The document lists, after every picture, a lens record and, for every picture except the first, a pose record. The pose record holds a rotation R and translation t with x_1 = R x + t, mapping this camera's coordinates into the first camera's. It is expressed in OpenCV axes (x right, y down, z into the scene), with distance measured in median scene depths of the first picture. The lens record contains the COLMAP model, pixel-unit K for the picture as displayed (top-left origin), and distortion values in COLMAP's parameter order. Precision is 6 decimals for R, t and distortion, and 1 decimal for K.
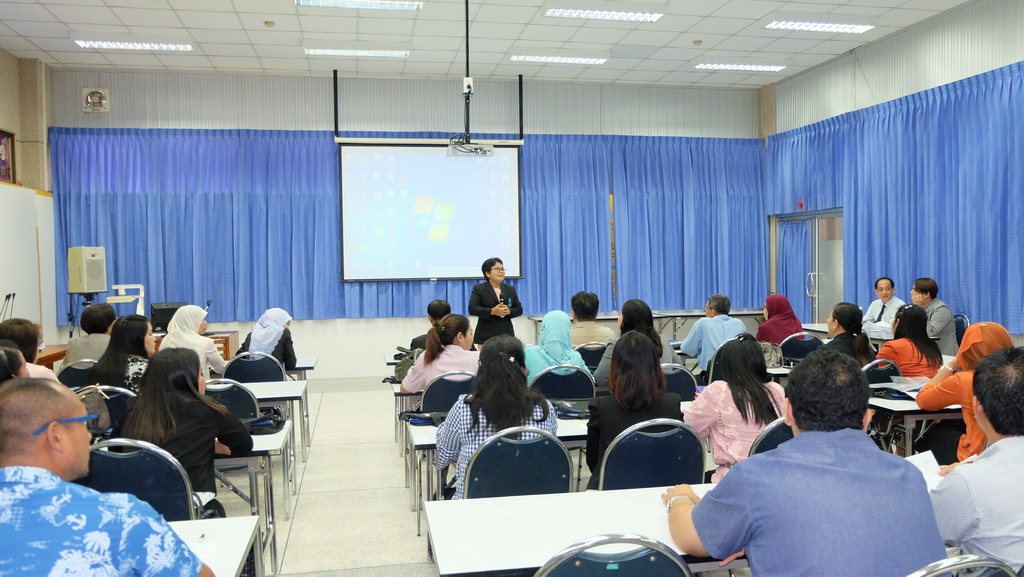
lens RADIAL K [[815.0, 0, 512.9], [0, 815.0, 298.0], [0, 0, 1]] dist [-0.032078, 0.034863]
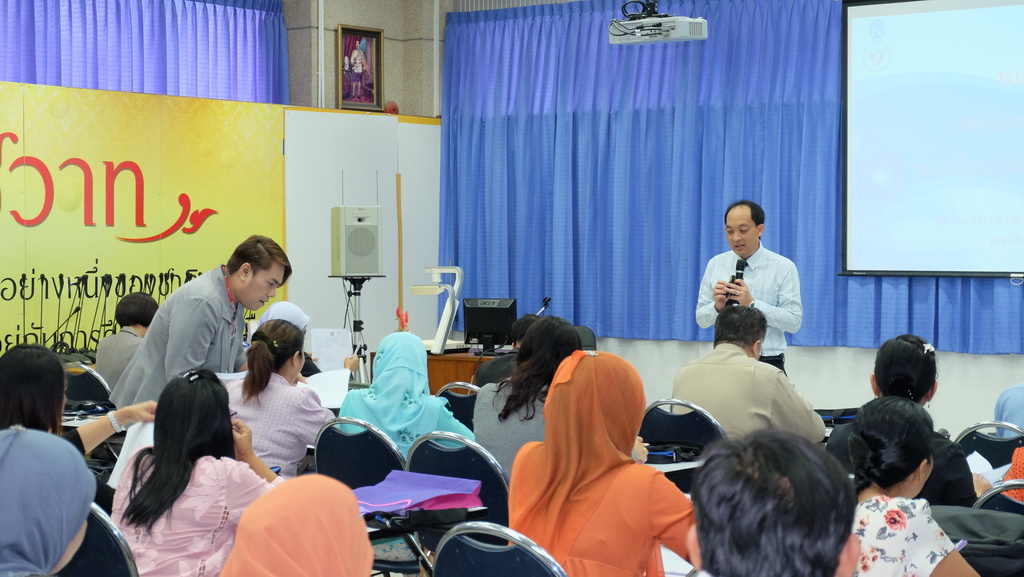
lens RADIAL K [[1837.0, 0, 548.7], [0, 1837.0, 276.9], [0, 0, 1]] dist [0.021540, 0.000000]
pose [[0.680064, 0.030599, -0.732514, 0.505288], [-0.043836, 0.999038, 0.001035, -0.011883], [0.731842, 0.031406, 0.680751, 0.091969]]
